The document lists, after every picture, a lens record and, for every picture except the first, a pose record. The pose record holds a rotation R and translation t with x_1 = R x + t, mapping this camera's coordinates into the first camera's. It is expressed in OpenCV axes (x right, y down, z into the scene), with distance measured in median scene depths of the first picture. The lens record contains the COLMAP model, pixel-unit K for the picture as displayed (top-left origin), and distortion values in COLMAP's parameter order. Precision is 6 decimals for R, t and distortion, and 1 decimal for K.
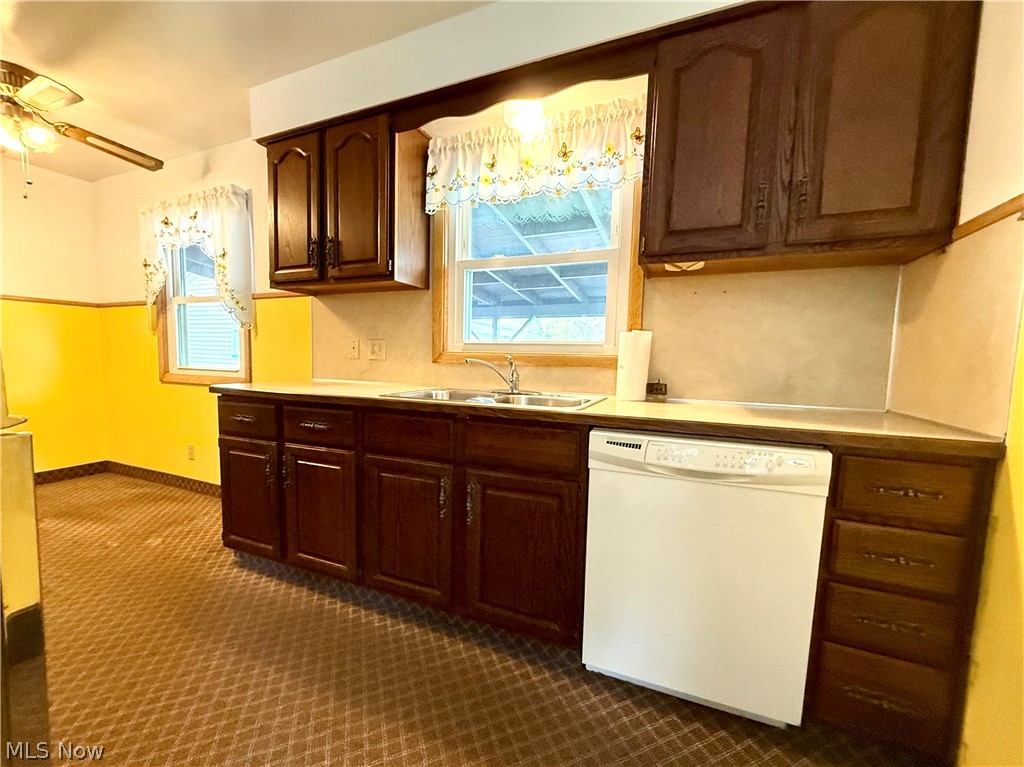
lens RADIAL K [[439.4, 0, 486.7], [0, 439.4, 396.0], [0, 0, 1]] dist [-0.001969, -0.000212]
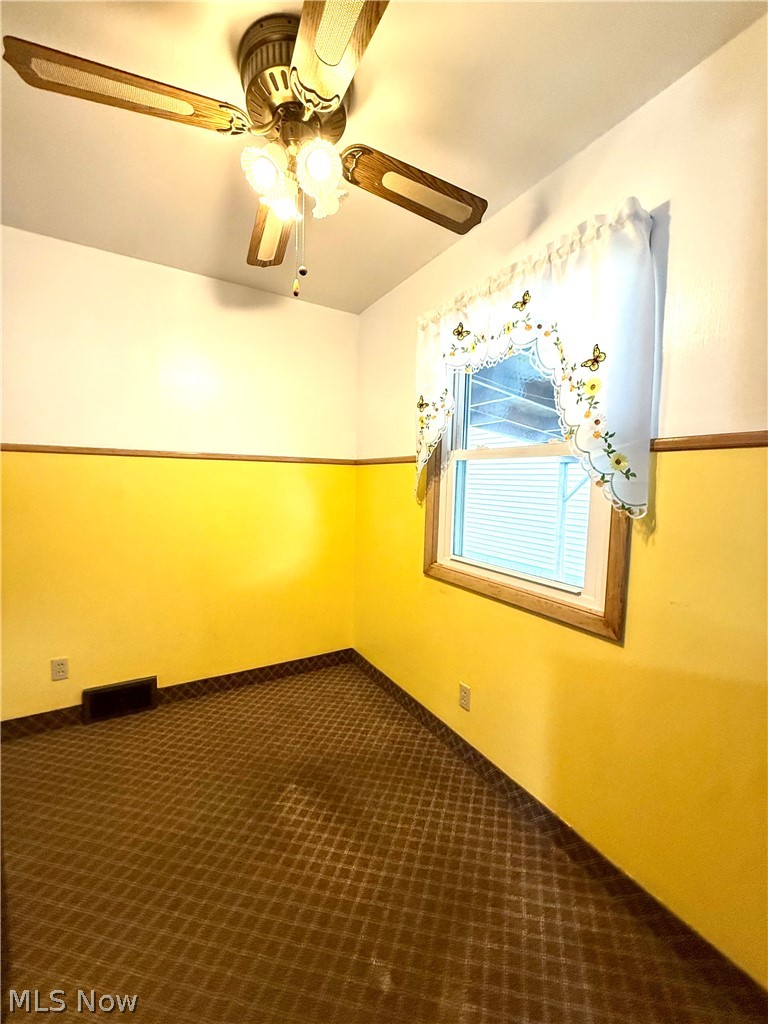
lens RADIAL K [[406.4, 0, 384.0], [0, 406.4, 512.0], [0, 0, 1]] dist [-0.000838, -0.000236]
pose [[0.825564, 0.044324, -0.562565, -0.511830], [-0.060508, 0.998116, -0.010156, -0.137169], [0.561055, 0.042424, 0.826690, 0.504175]]
